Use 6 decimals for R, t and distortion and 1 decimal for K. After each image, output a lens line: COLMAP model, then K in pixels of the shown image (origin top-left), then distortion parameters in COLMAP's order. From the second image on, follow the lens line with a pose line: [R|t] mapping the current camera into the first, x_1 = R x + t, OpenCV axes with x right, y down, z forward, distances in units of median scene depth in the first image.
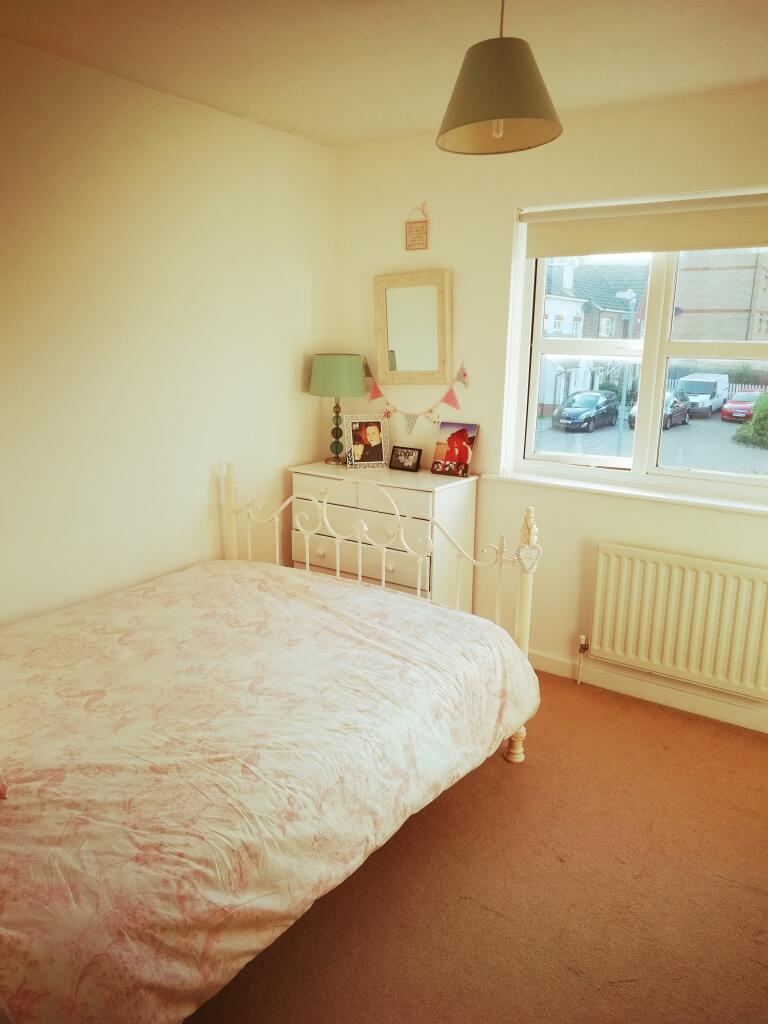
lens RADIAL K [[762.3, 0, 384.0], [0, 762.3, 512.0], [0, 0, 1]] dist [0.008735, 0.004257]
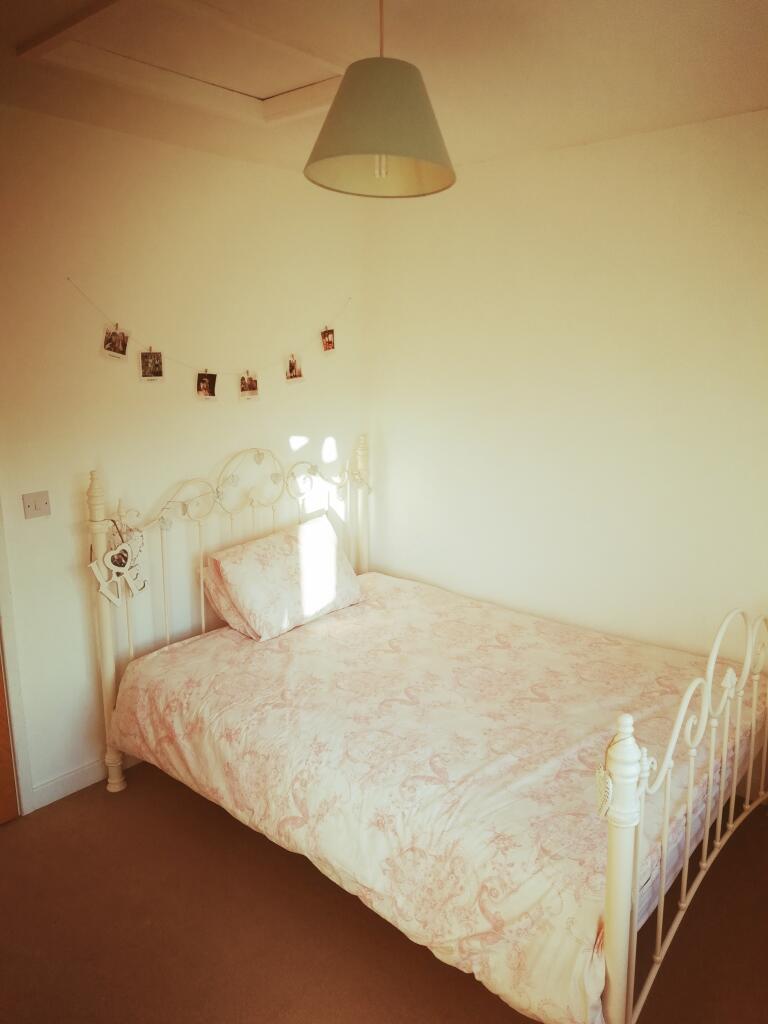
lens RADIAL K [[762.3, 0, 384.0], [0, 762.3, 512.0], [0, 0, 1]] dist [0.008735, 0.004257]
pose [[-0.100353, 0.206539, -0.973278, 1.017520], [-0.220710, 0.949224, 0.224191, -0.335247], [0.970163, 0.237311, -0.049672, 1.122562]]
